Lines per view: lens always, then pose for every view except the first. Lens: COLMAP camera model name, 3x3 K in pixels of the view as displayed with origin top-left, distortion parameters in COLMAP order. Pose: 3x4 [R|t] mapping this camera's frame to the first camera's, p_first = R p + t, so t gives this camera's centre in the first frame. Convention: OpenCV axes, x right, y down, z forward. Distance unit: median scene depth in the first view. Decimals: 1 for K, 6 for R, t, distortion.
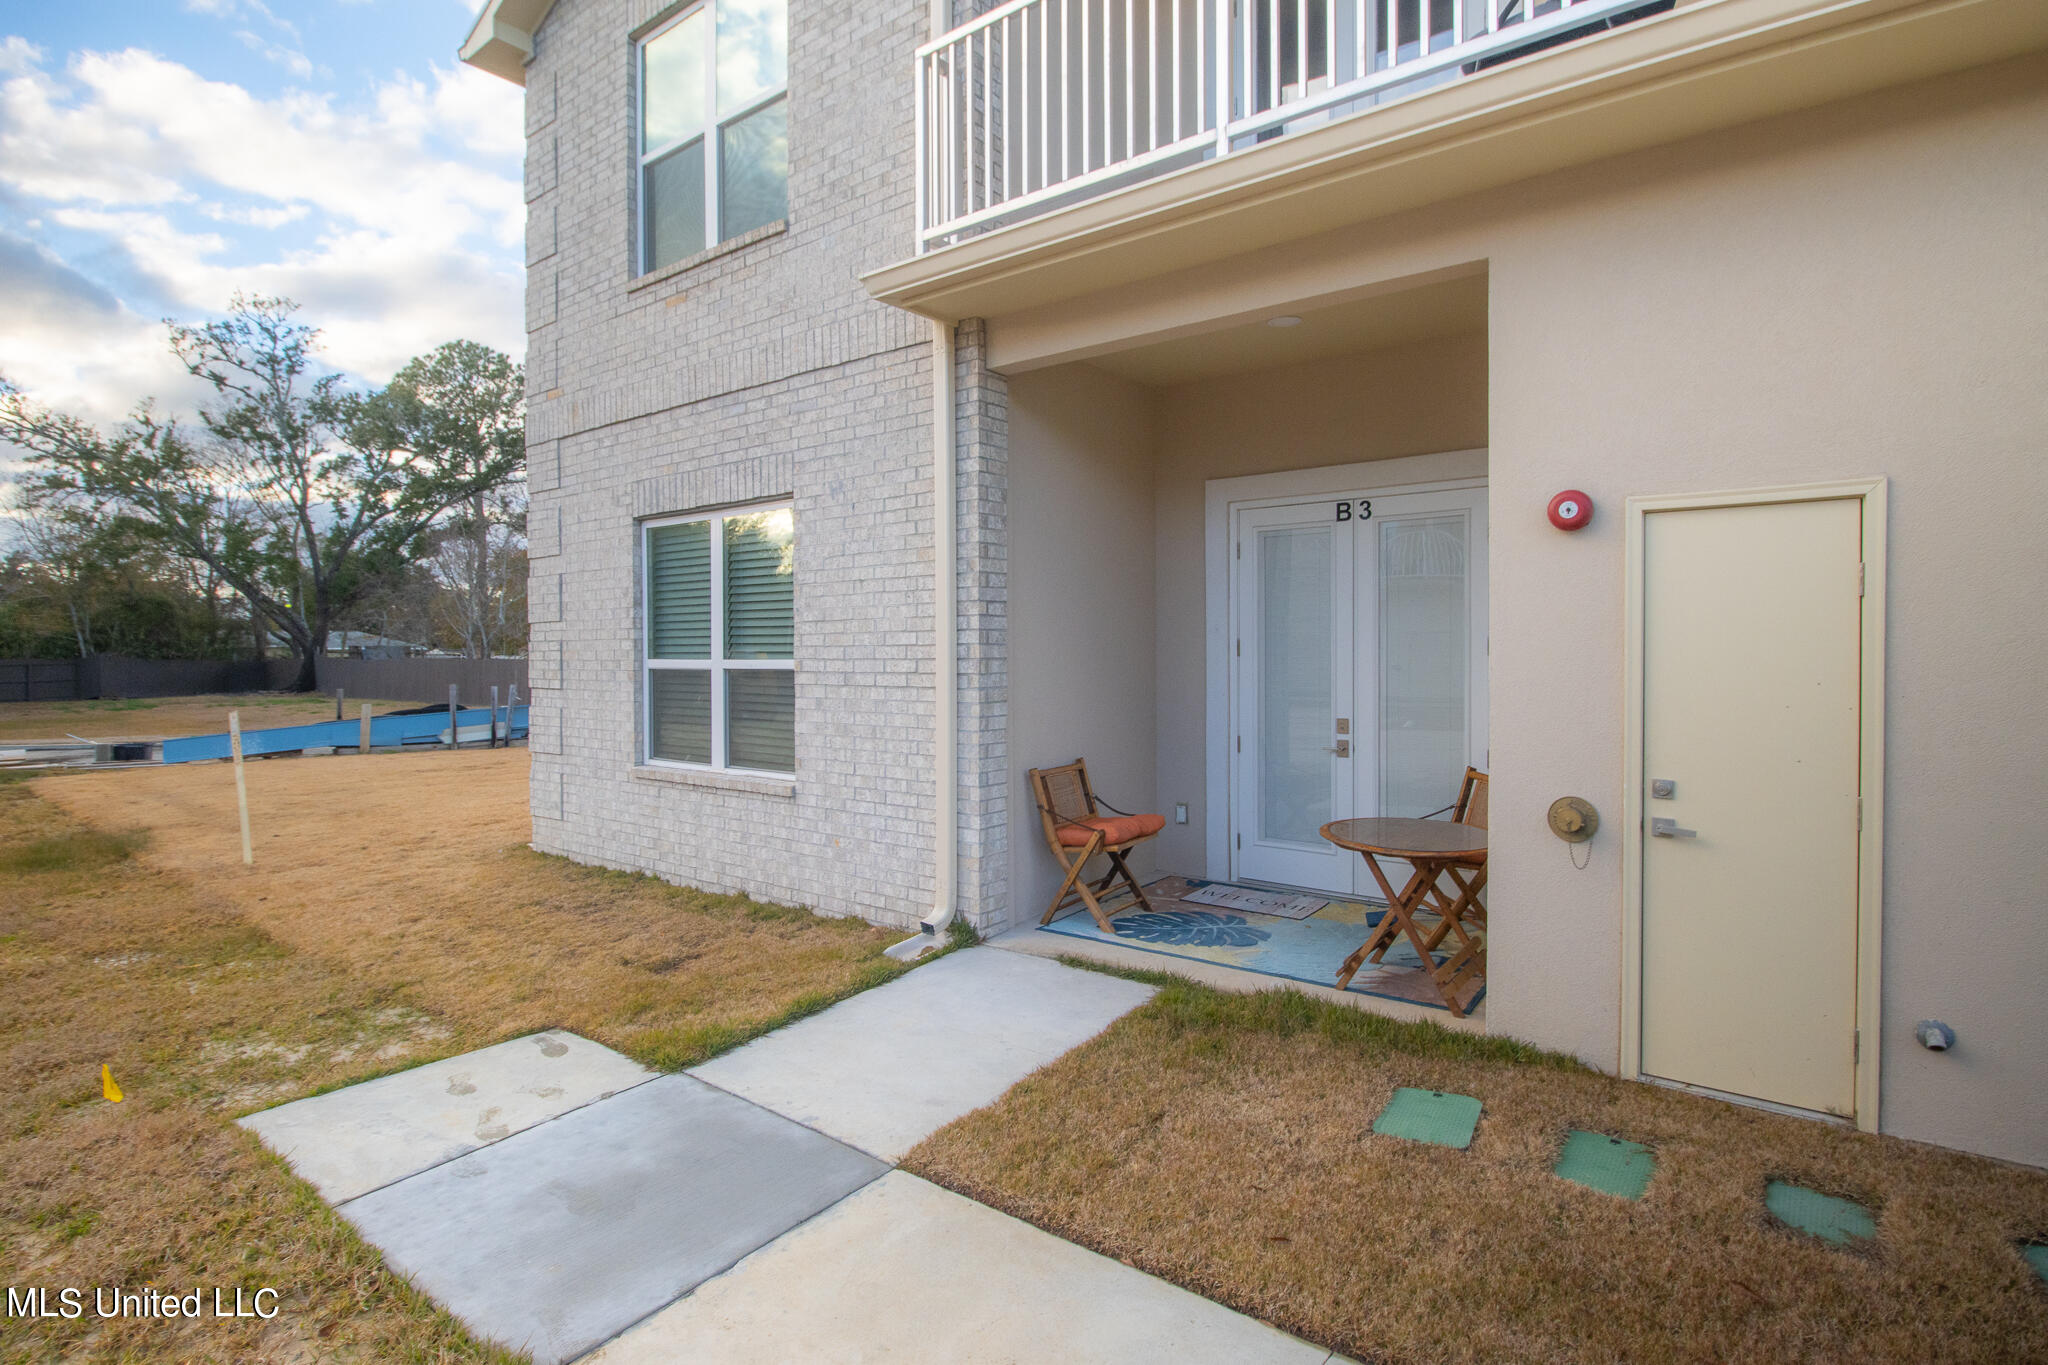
lens RADIAL K [[1041.5, 0, 1024.0], [0, 1041.5, 682.5], [0, 0, 1]] dist [-0.000992, -0.000042]
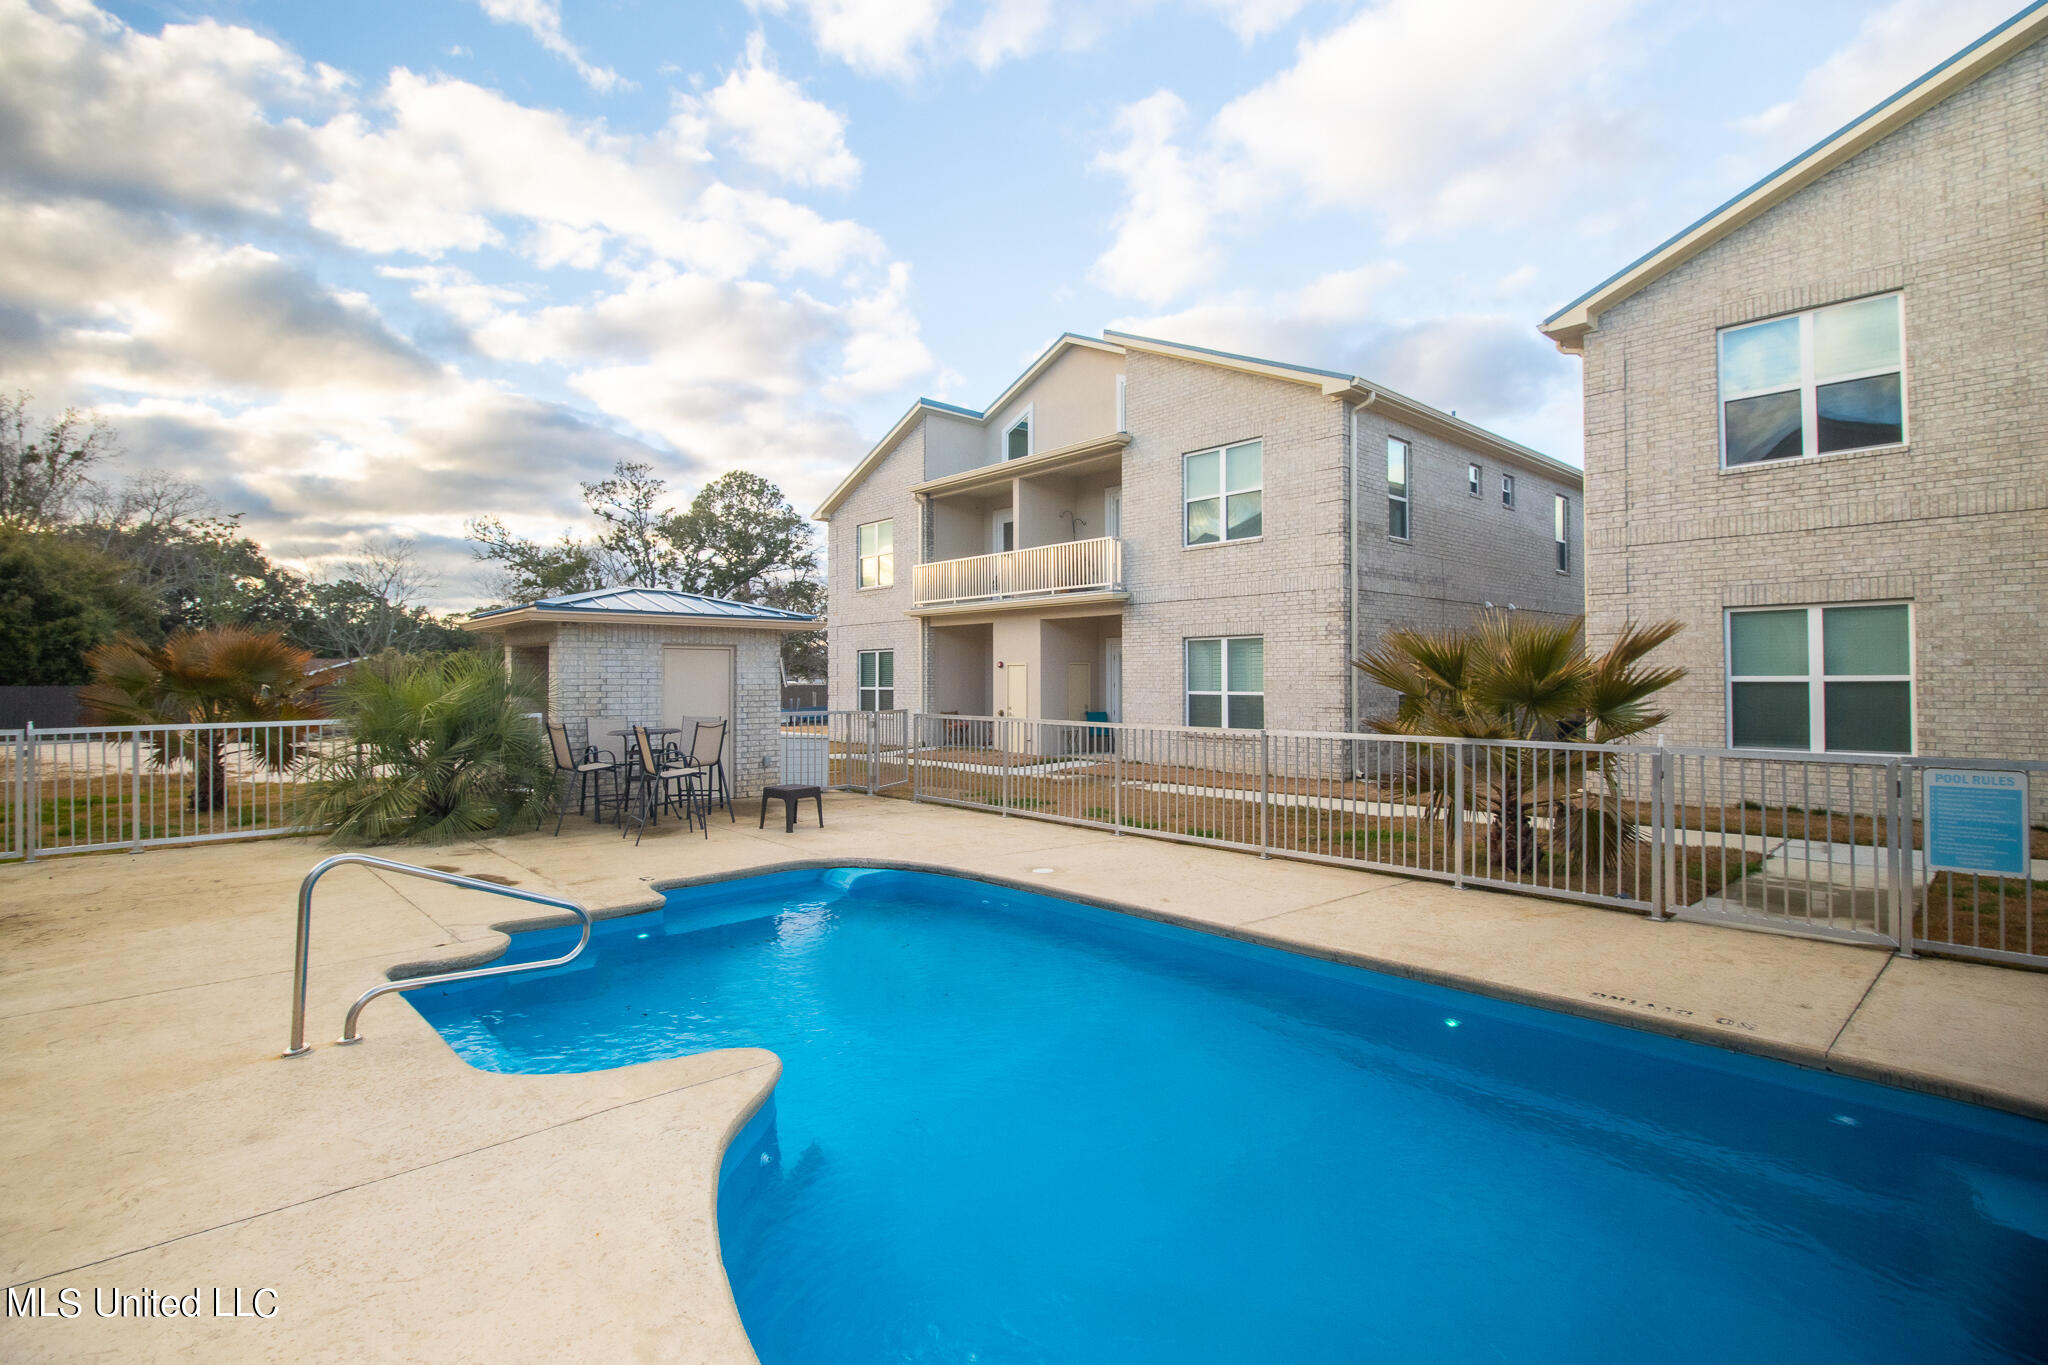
lens RADIAL K [[937.8, 0, 1024.9], [0, 937.8, 627.8], [0, 0, 1]] dist [-0.002830, -0.010282]
pose [[0.986713, -0.010618, -0.162127, 0.113470], [-0.002788, 0.996609, -0.082233, 0.005934], [0.162450, 0.081592, 0.983338, -0.328754]]
